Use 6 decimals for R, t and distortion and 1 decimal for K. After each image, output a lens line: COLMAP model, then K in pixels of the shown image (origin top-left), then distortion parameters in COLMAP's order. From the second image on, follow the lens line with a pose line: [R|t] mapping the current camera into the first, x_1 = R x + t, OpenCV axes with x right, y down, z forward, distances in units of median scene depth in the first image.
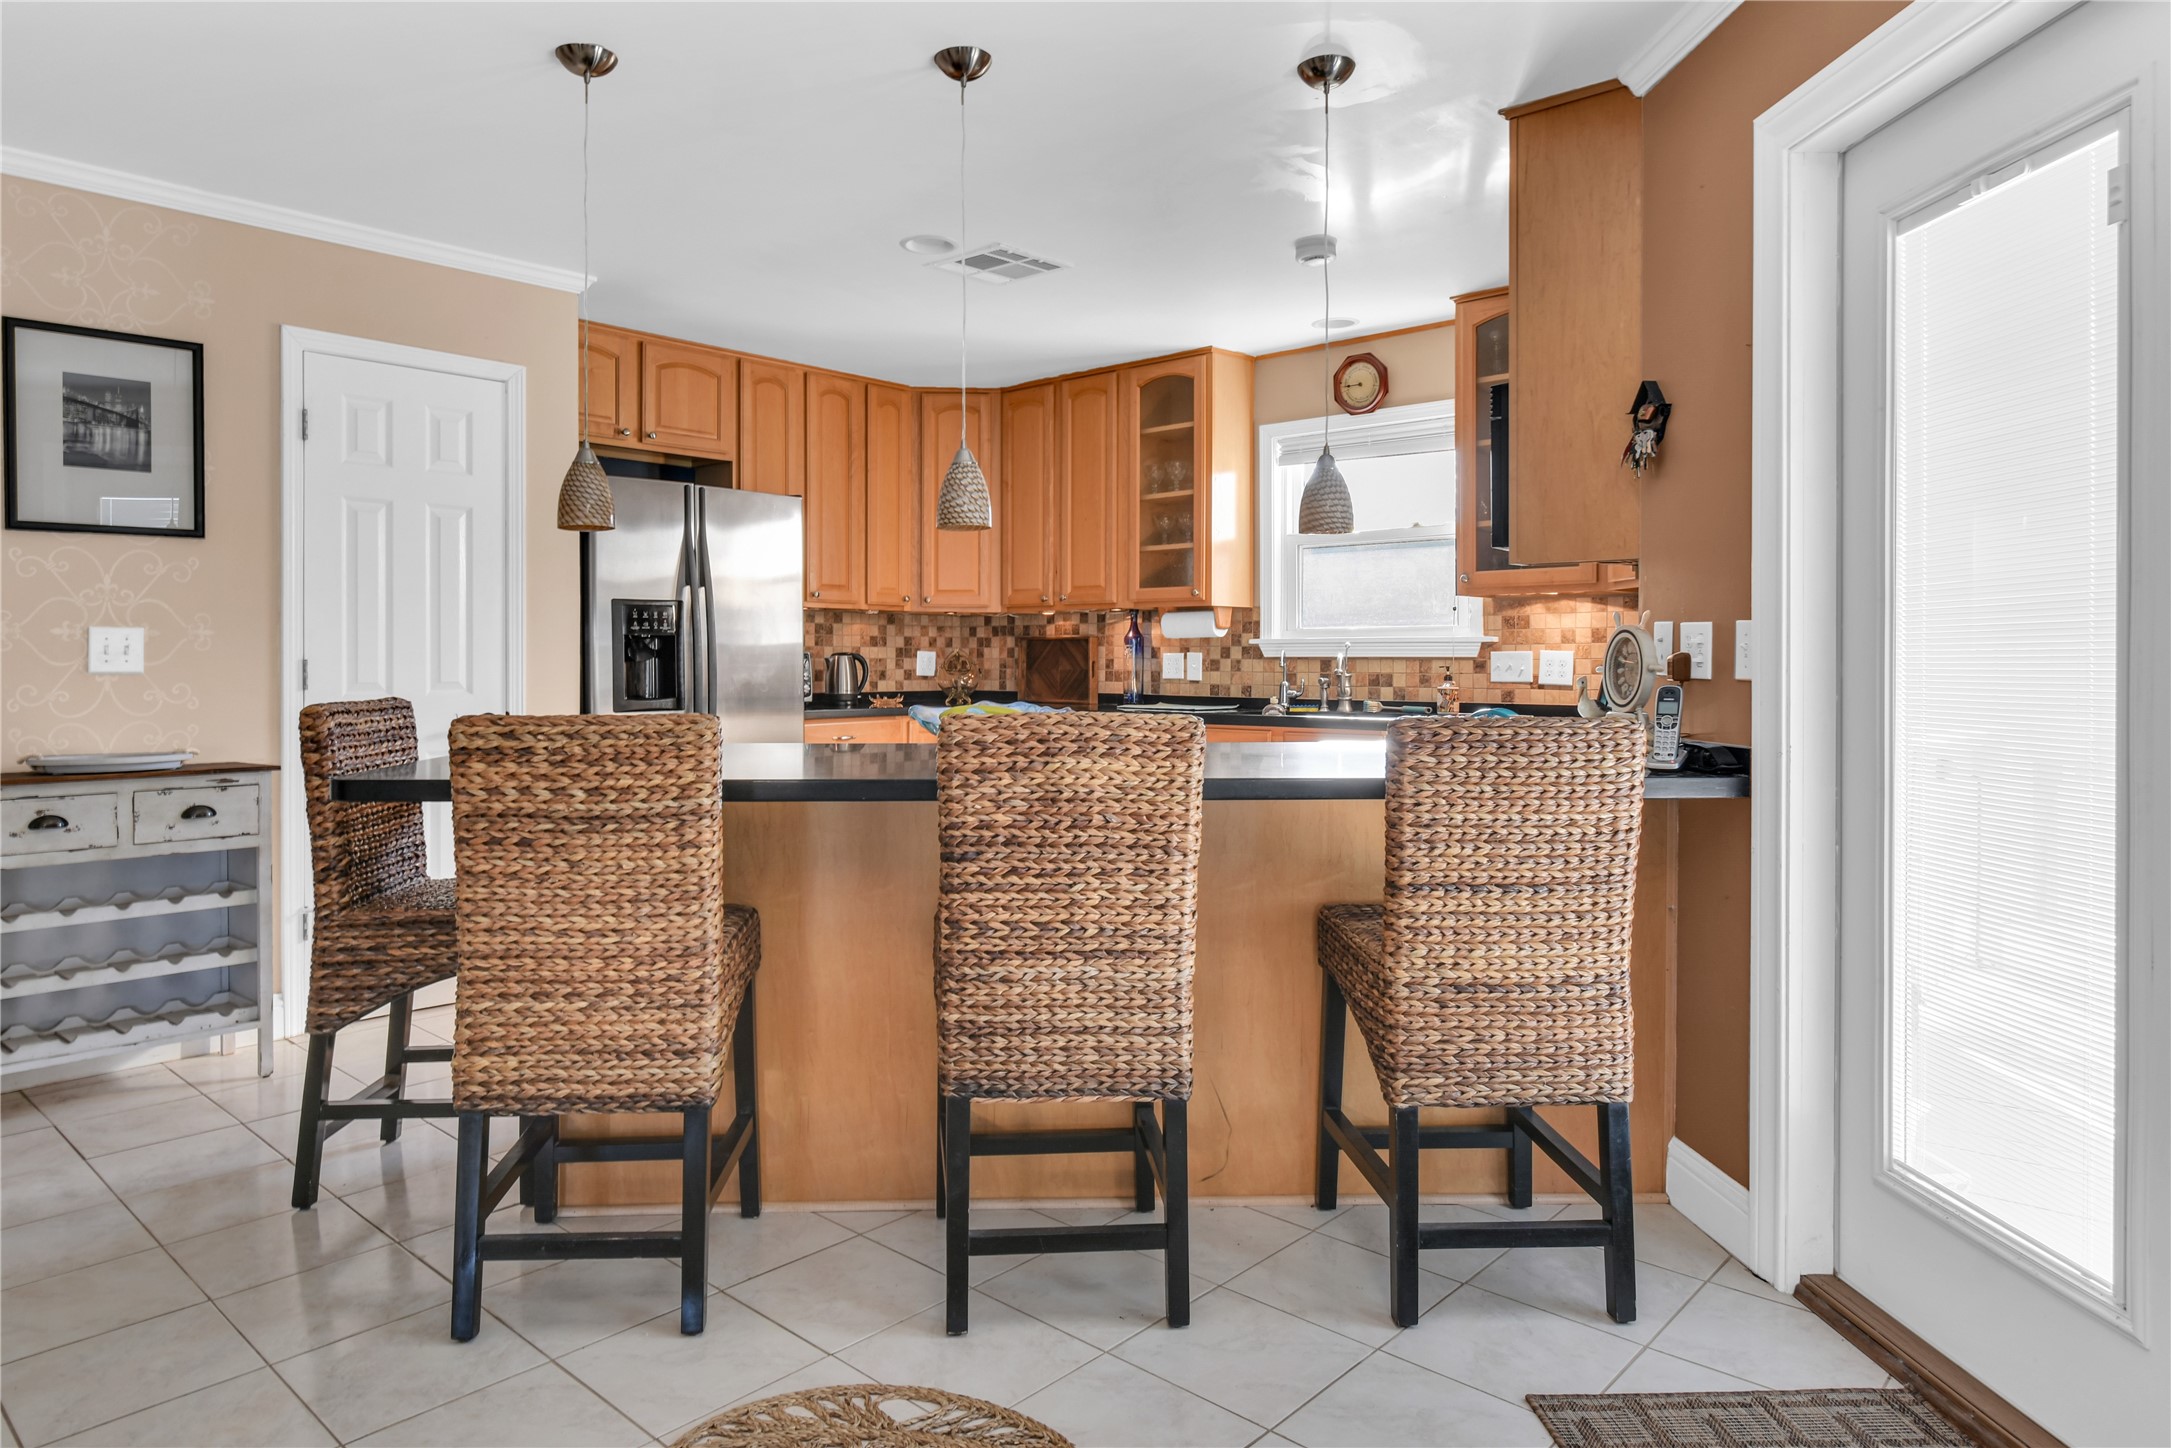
lens RADIAL K [[1352.6, 0, 1013.0], [0, 1352.6, 660.8], [0, 0, 1]] dist [0.008202, 0.004487]
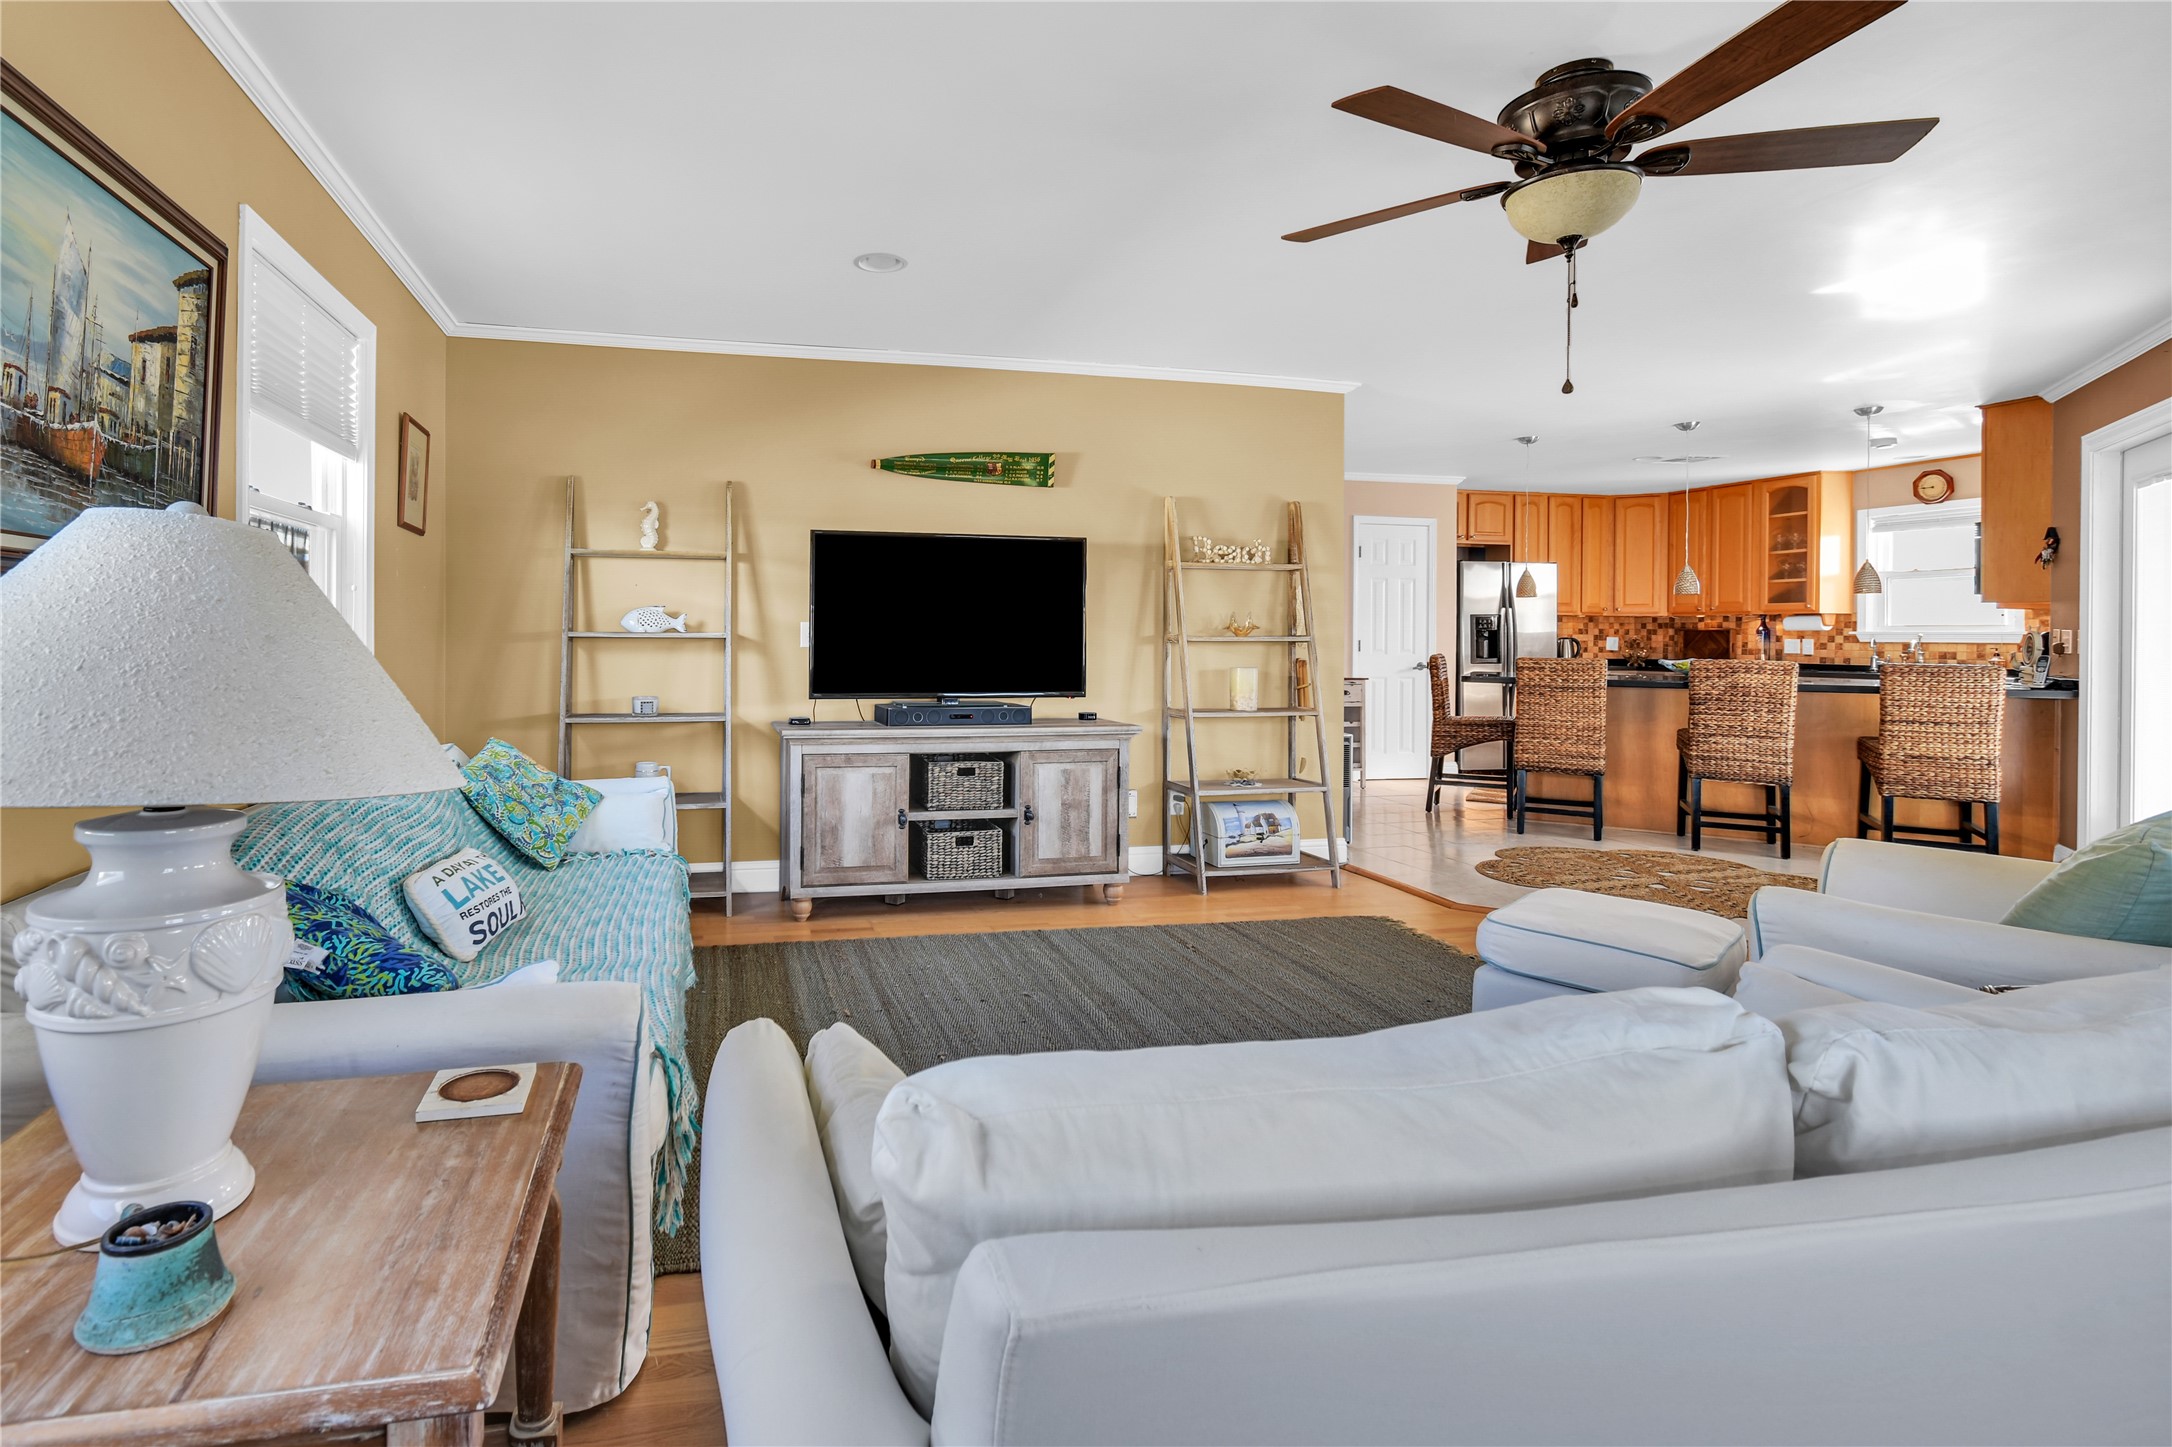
lens RADIAL K [[1010.5, 0, 909.7], [0, 1010.5, 639.7], [0, 0, 1]] dist [0.003114, -0.002042]
pose [[0.821837, 0.007021, -0.569680, -0.085486], [-0.006616, 0.999974, 0.002779, -0.001073], [0.569684, 0.001486, 0.821862, -0.835005]]
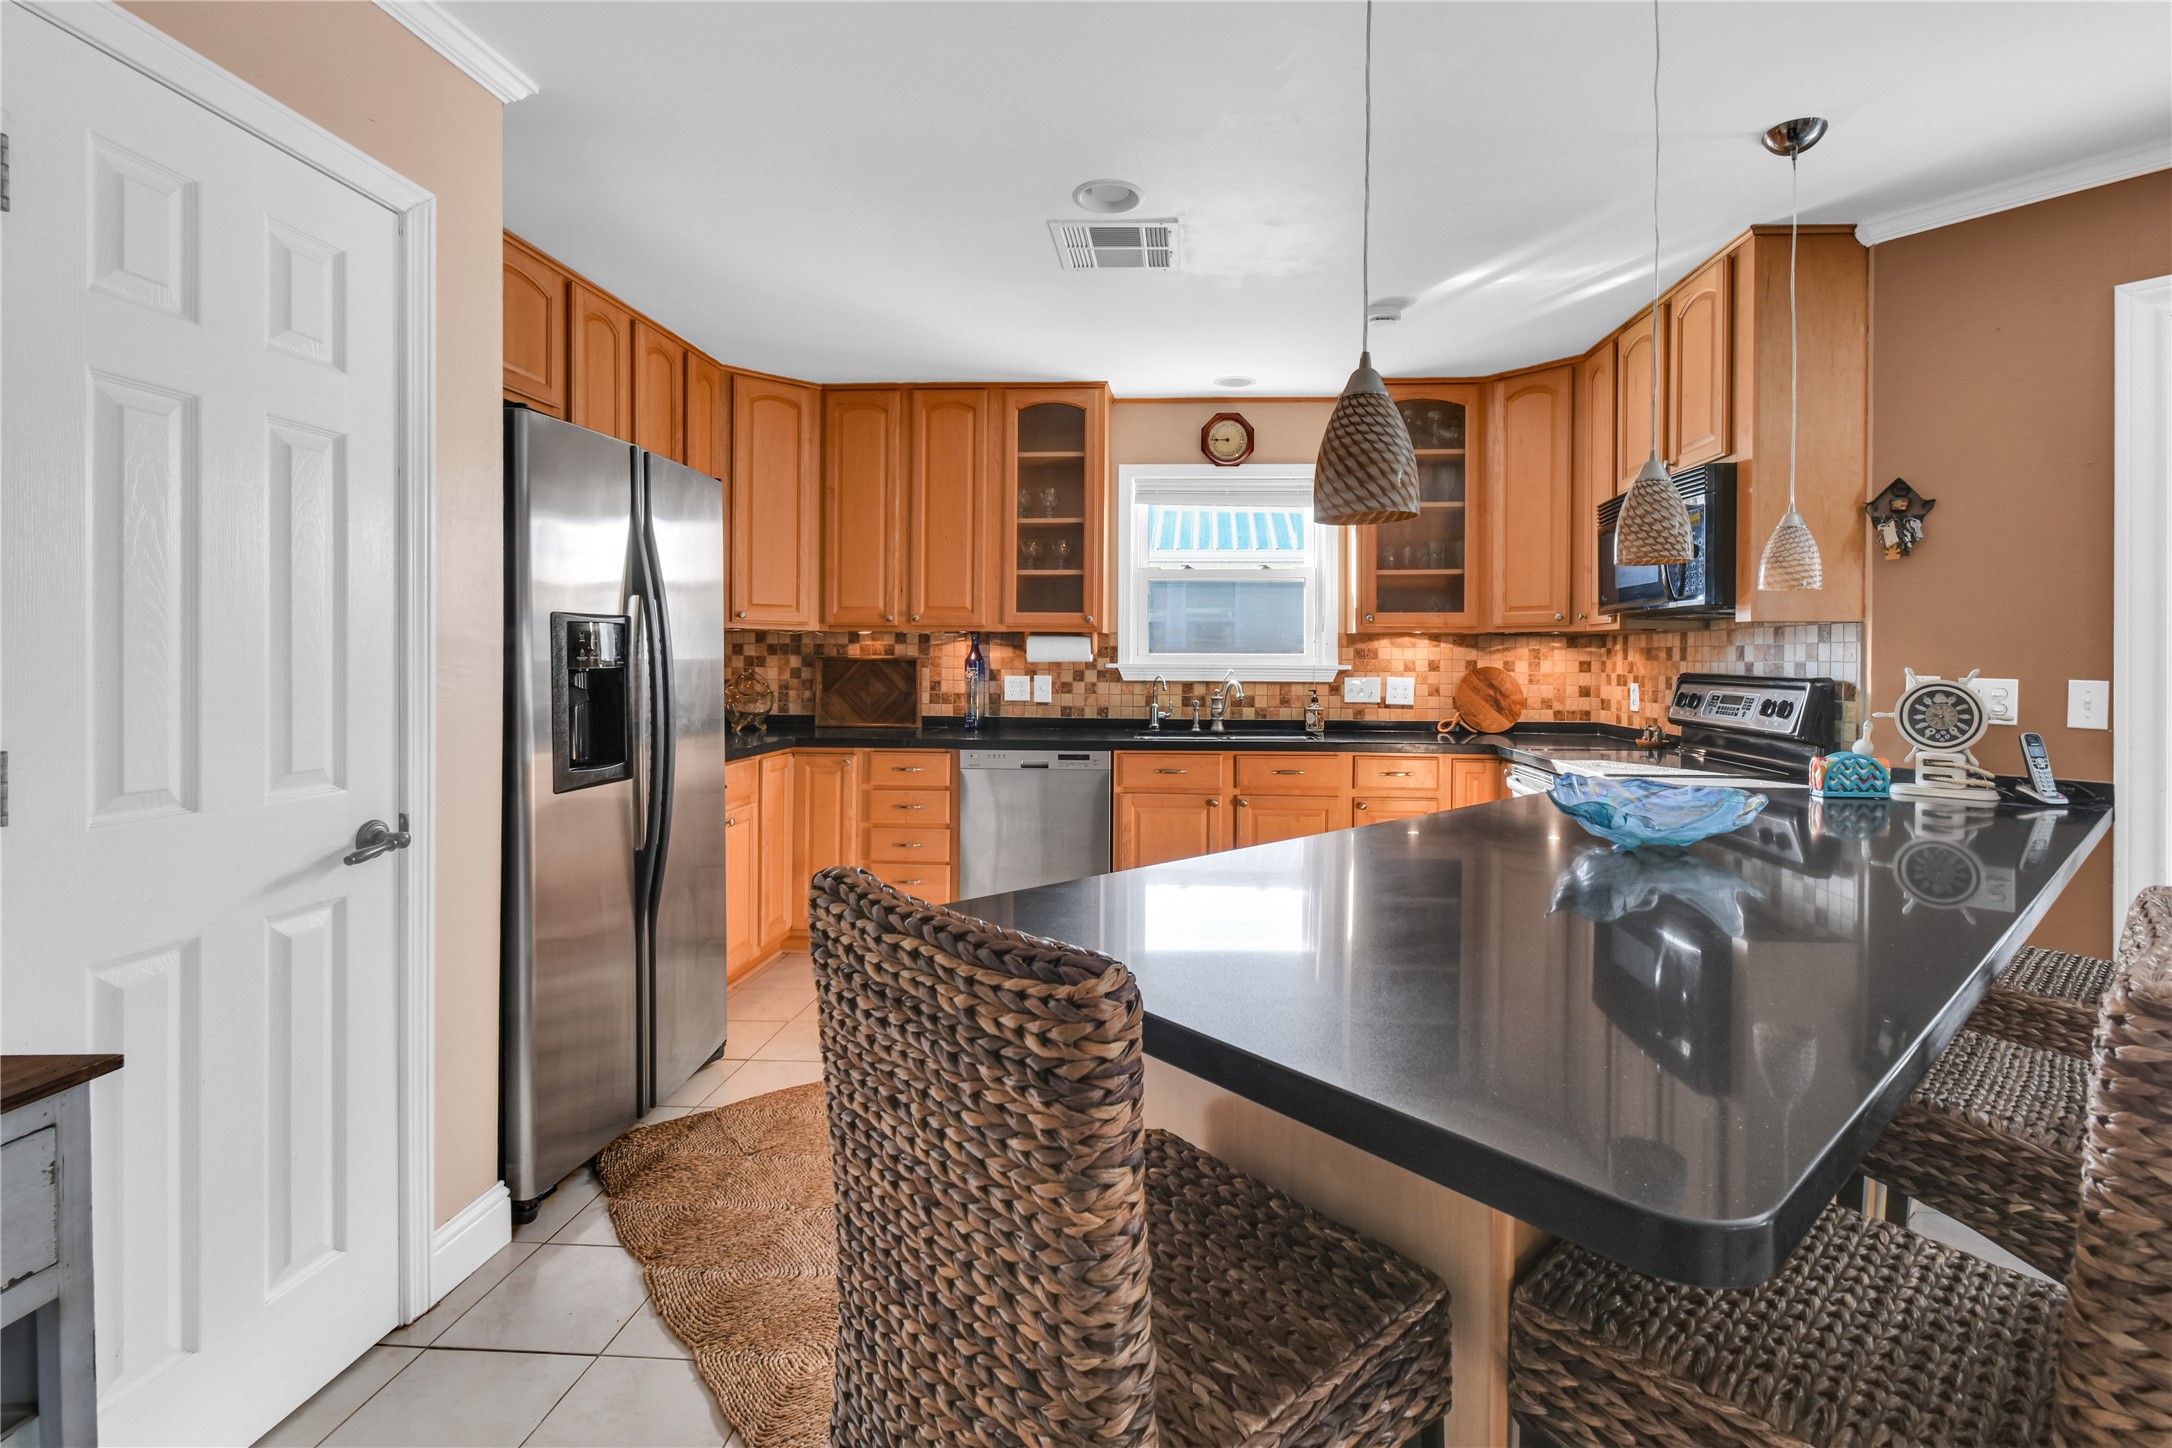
lens RADIAL K [[1010.5, 0, 1191.4], [0, 1010.5, 665.7], [0, 0, 1]] dist [0.003114, -0.002042]
pose [[0.744893, -0.002319, 0.667180, -0.332456], [-0.003819, 0.999963, 0.007740, -0.022375], [-0.667173, -0.008313, 0.744856, 0.390887]]
